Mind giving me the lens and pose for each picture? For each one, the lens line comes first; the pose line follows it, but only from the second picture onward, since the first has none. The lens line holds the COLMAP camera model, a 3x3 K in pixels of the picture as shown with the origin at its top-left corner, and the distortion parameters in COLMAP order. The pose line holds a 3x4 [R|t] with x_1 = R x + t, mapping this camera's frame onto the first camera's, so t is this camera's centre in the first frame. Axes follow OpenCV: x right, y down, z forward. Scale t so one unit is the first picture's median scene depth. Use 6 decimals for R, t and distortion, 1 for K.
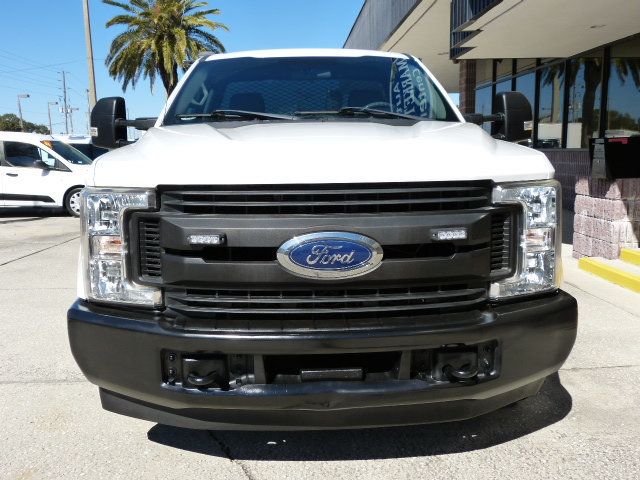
lens RADIAL K [[594.0, 0, 318.4], [0, 594.0, 240.1], [0, 0, 1]] dist [-0.011339, 0.000000]
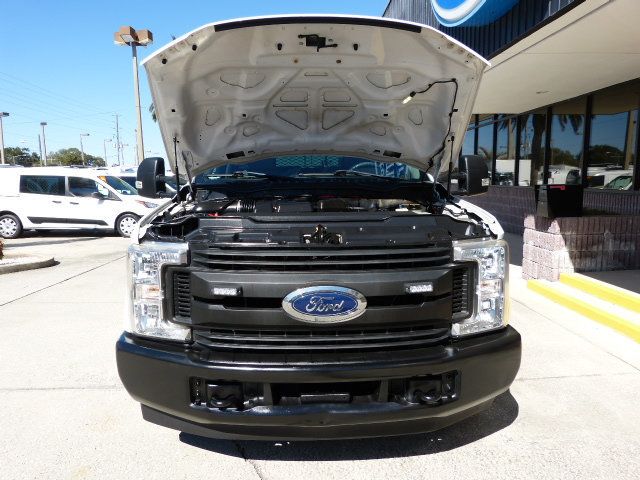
lens RADIAL K [[480.3, 0, 320.5], [0, 480.3, 241.4], [0, 0, 1]] dist [-0.042063, 0.031934]
pose [[0.999975, 0.006922, 0.001164, 0.008152], [-0.006901, 0.999827, -0.017295, -0.080859], [-0.001284, 0.017287, 0.999850, -0.016163]]
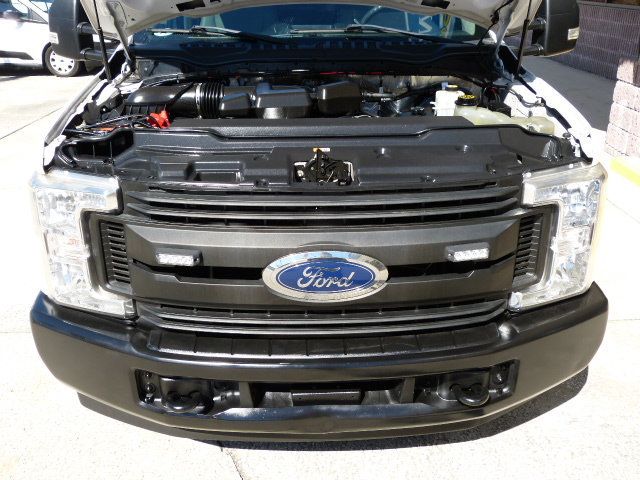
lens RADIAL K [[619.4, 0, 320.1], [0, 619.4, 241.0], [0, 0, 1]] dist [-0.013975, 0.000000]
pose [[0.999888, 0.011639, -0.009440, 0.018085], [-0.008796, 0.965809, 0.259107, -0.226507], [0.012133, -0.258995, 0.965803, 0.143310]]
